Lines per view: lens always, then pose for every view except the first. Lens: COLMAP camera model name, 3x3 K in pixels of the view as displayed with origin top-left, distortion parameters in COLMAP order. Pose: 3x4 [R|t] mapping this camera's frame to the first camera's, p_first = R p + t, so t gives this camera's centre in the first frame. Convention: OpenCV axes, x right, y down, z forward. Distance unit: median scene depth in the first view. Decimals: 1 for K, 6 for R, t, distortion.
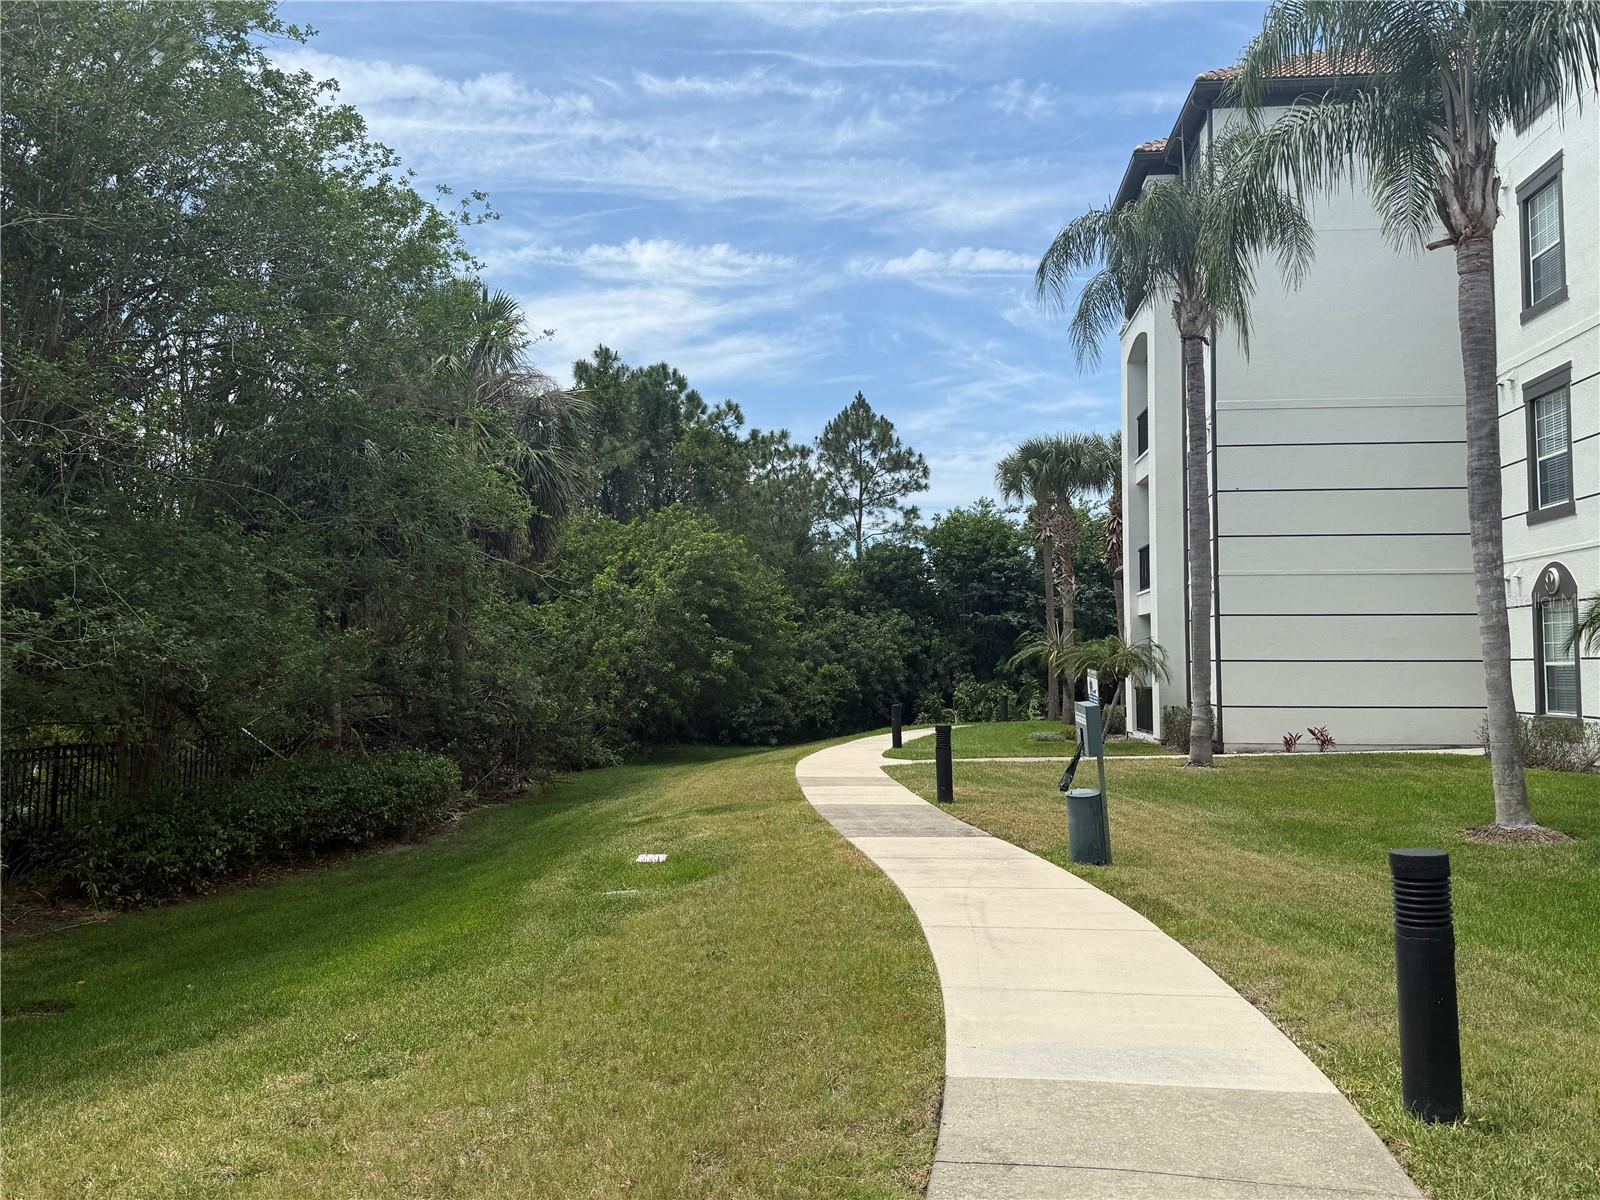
lens RADIAL K [[1306.2, 0, 800.0], [0, 1306.2, 600.0], [0, 0, 1]] dist [0.007181, -0.000868]
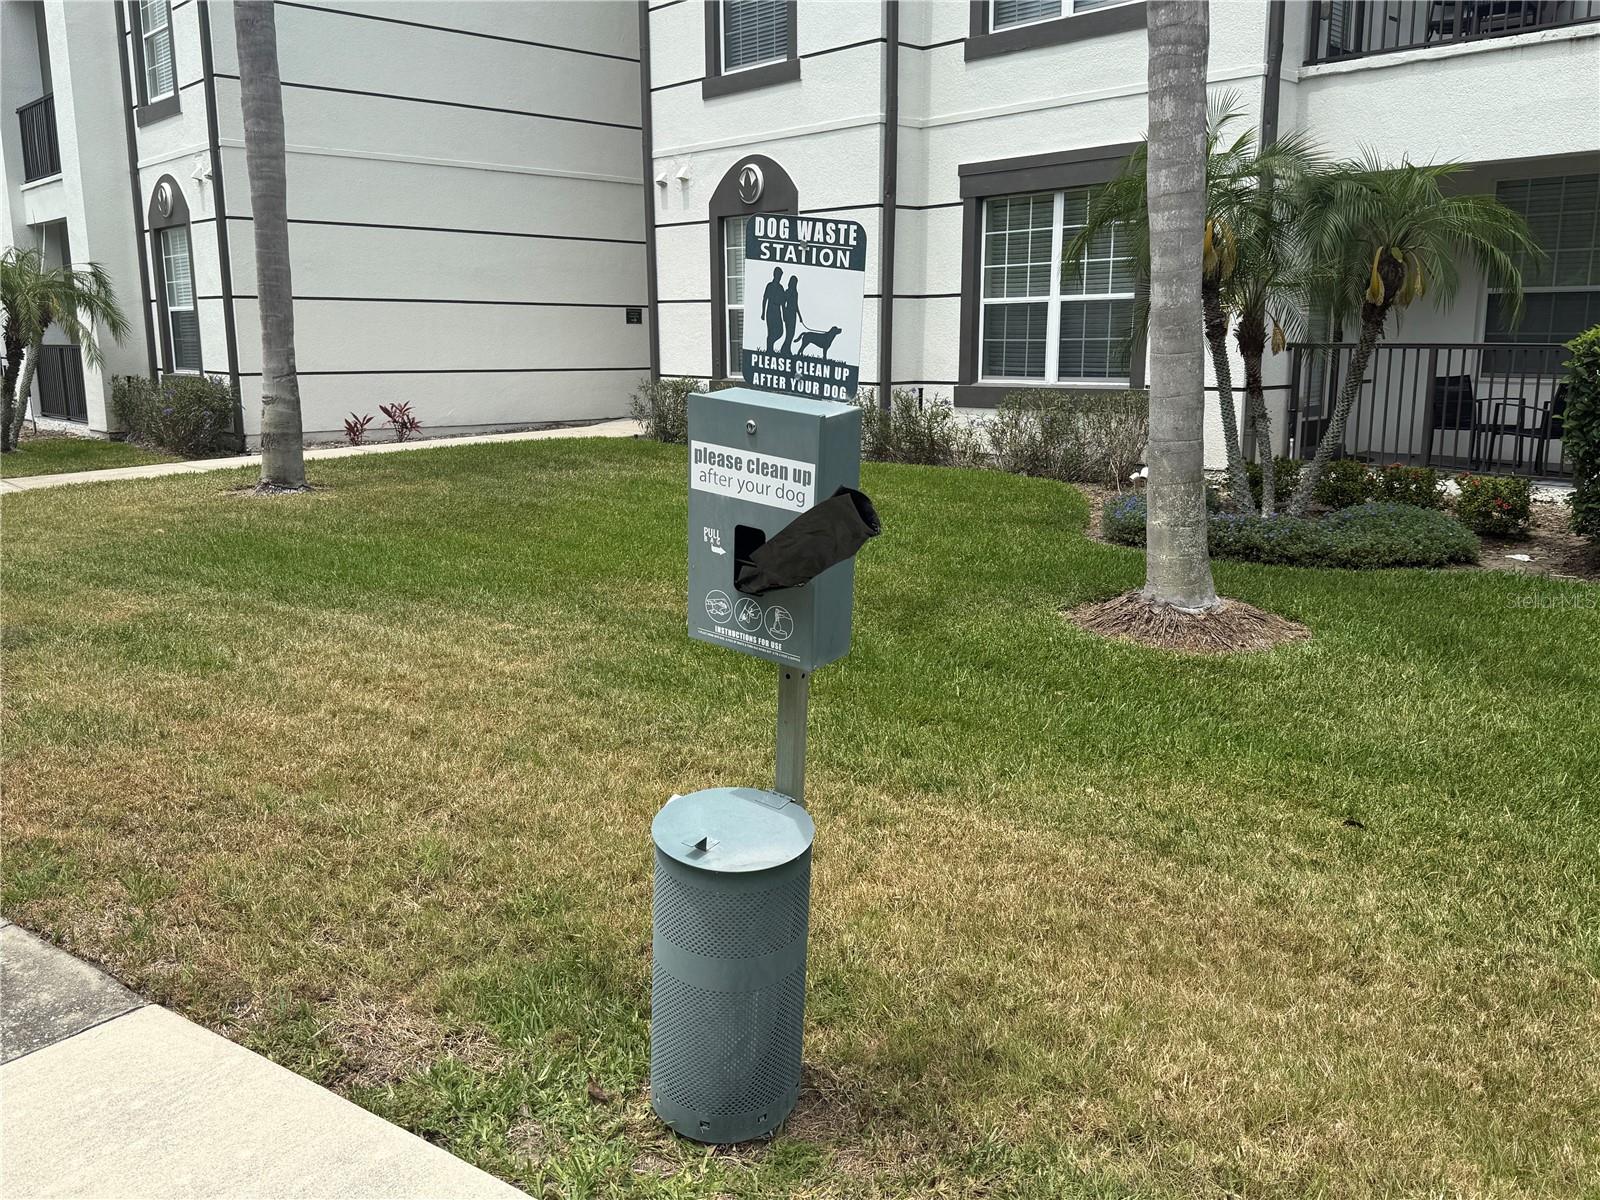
lens RADIAL K [[1306.2, 0, 800.0], [0, 1306.2, 600.0], [0, 0, 1]] dist [0.007181, -0.000868]
pose [[0.675395, -0.152319, 0.721554, 0.048546], [-0.039395, 0.969587, 0.241554, 0.027915], [-0.736403, -0.191570, 0.648854, 0.429156]]
